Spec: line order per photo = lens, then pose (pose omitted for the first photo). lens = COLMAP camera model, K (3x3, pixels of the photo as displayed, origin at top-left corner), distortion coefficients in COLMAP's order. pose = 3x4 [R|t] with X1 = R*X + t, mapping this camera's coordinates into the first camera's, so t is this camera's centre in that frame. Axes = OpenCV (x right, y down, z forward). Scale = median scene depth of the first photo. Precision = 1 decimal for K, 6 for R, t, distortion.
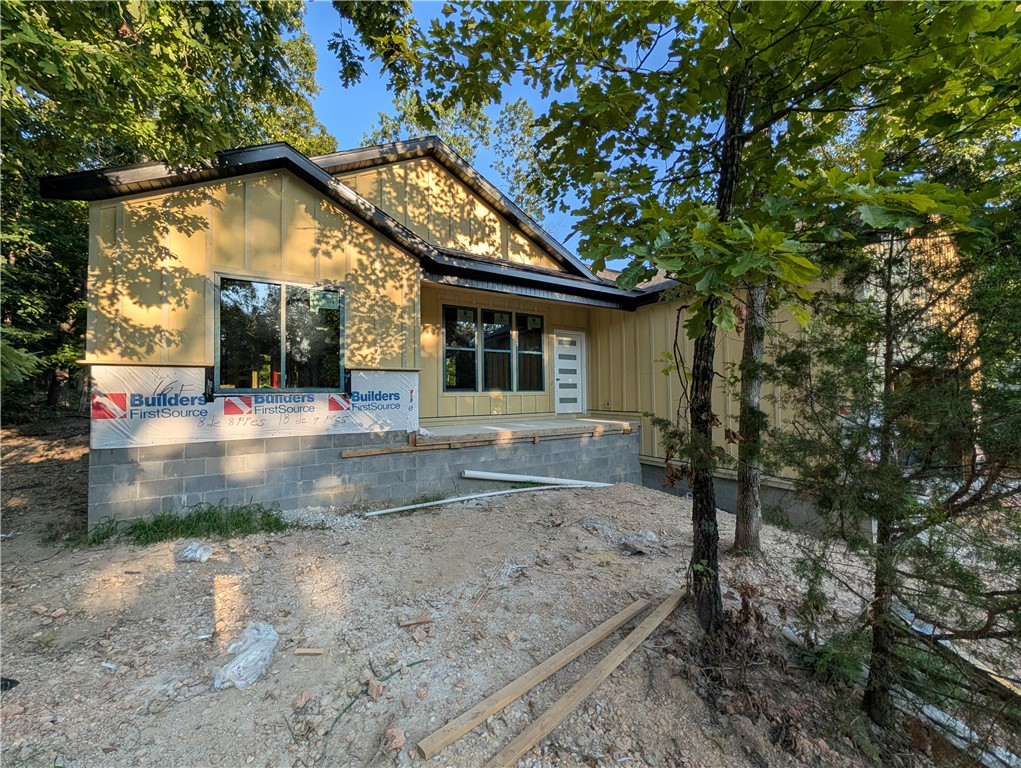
lens RADIAL K [[392.8, 0, 501.9], [0, 392.8, 380.5], [0, 0, 1]] dist [0.000241, 0.000019]
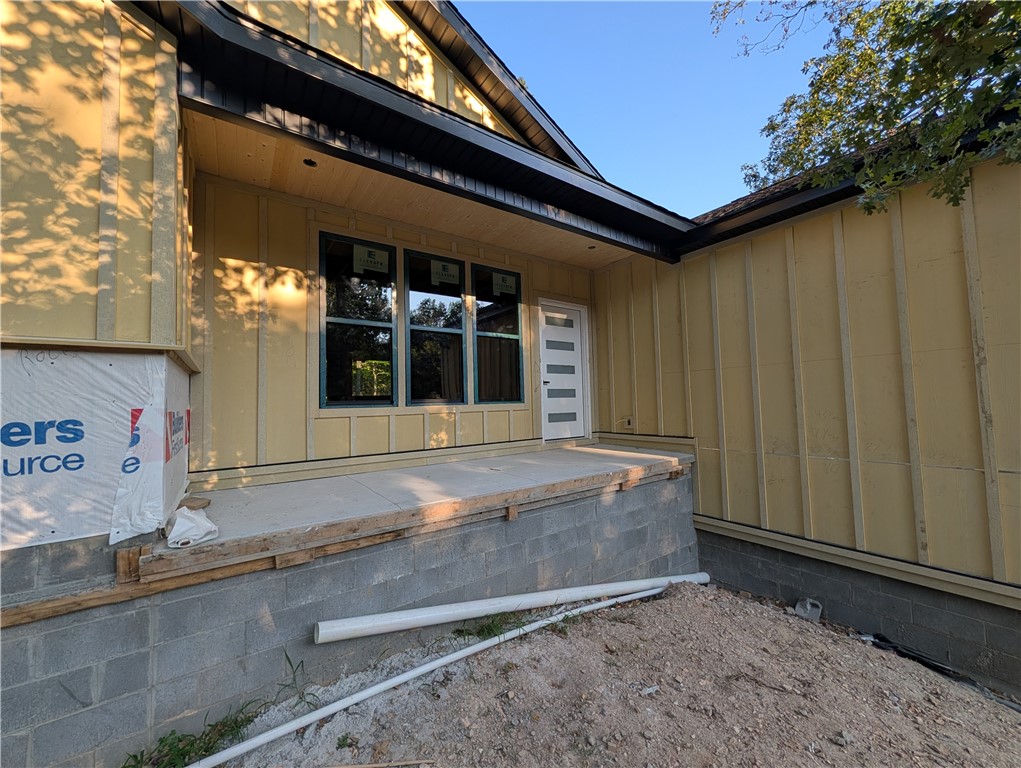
lens RADIAL K [[392.8, 0, 511.8], [0, 392.8, 377.7], [0, 0, 1]] dist [0.000241, 0.000019]
pose [[0.995261, -0.008039, 0.096904, 0.039826], [0.011042, 0.999474, -0.030496, 0.009231], [-0.096607, 0.031421, 0.994826, 0.483154]]
